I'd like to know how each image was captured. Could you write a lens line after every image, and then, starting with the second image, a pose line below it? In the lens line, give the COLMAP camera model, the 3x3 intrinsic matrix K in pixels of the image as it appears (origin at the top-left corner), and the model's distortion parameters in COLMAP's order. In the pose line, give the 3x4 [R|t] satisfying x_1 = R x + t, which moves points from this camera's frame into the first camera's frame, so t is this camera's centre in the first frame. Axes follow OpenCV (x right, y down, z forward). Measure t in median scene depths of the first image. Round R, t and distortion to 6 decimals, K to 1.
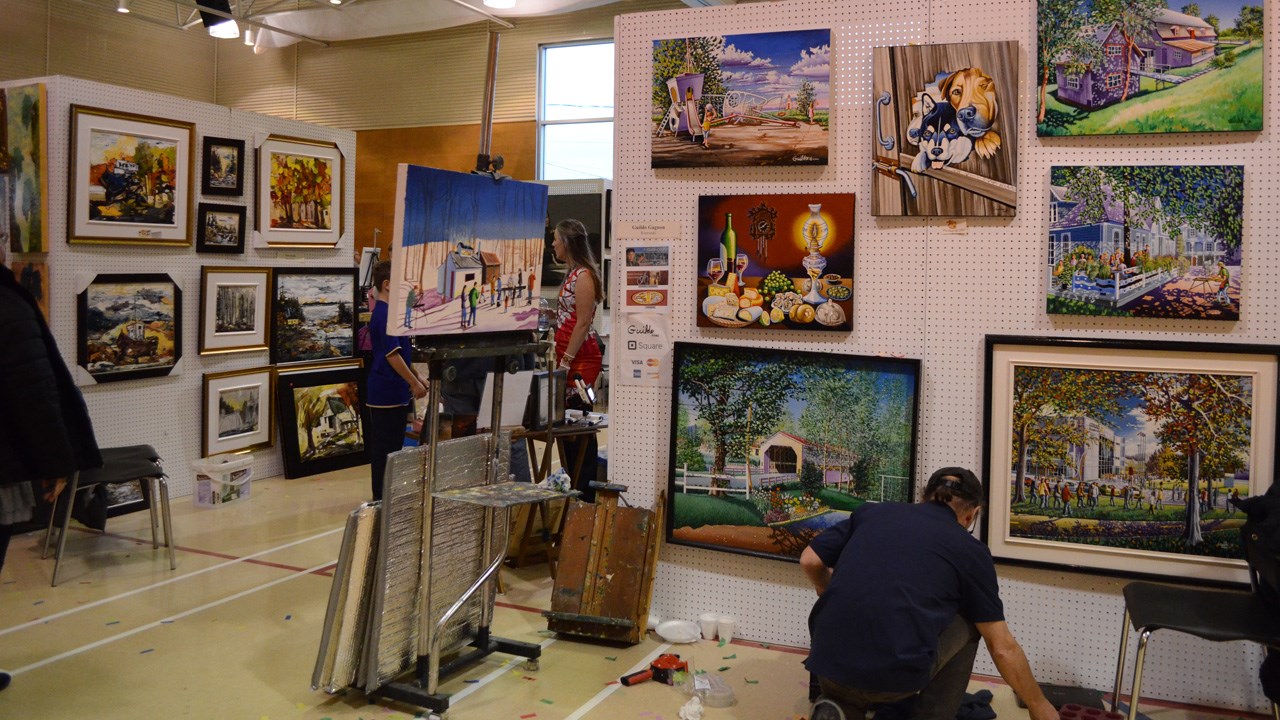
lens RADIAL K [[1155.7, 0, 640.0], [0, 1155.7, 360.0], [0, 0, 1]] dist [-0.016364, -0.013558]
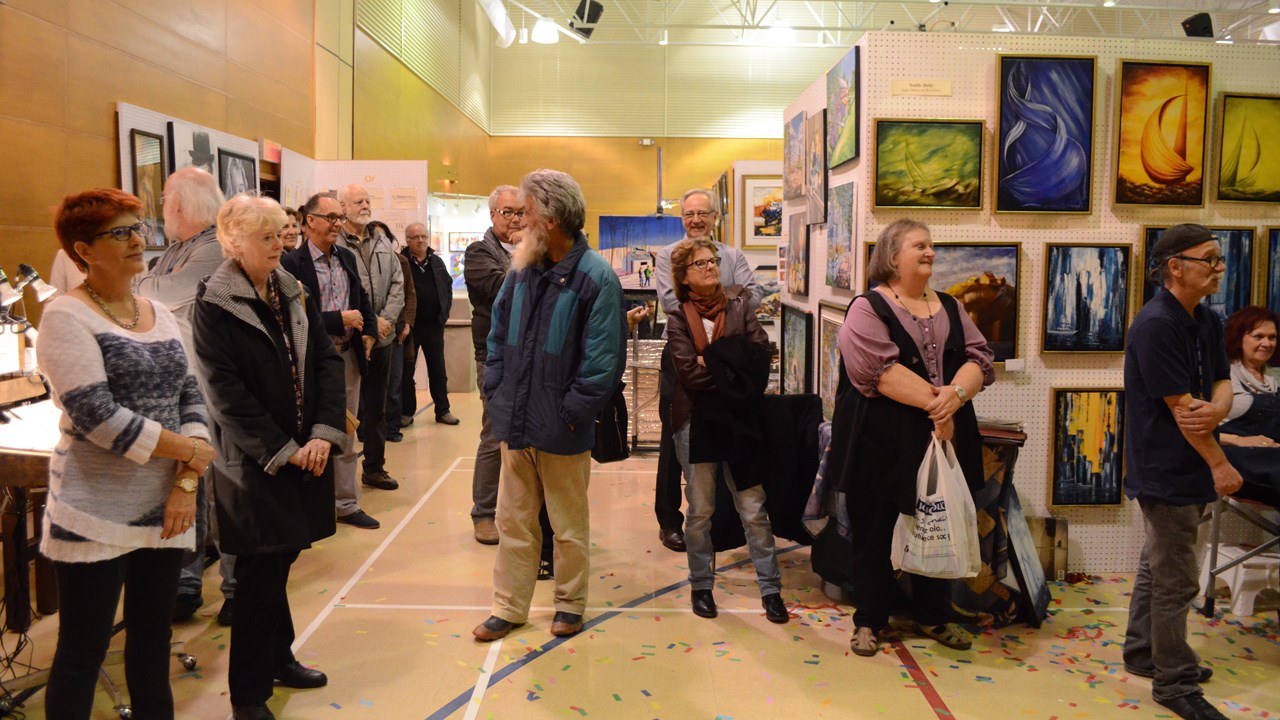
lens RADIAL K [[1155.7, 0, 640.0], [0, 1155.7, 360.0], [0, 0, 1]] dist [-0.016364, -0.013558]
pose [[0.429767, 0.065445, -0.900565, 1.143287], [-0.066465, 0.996957, 0.040732, 0.013150], [0.900490, 0.042351, 0.432809, 0.042414]]
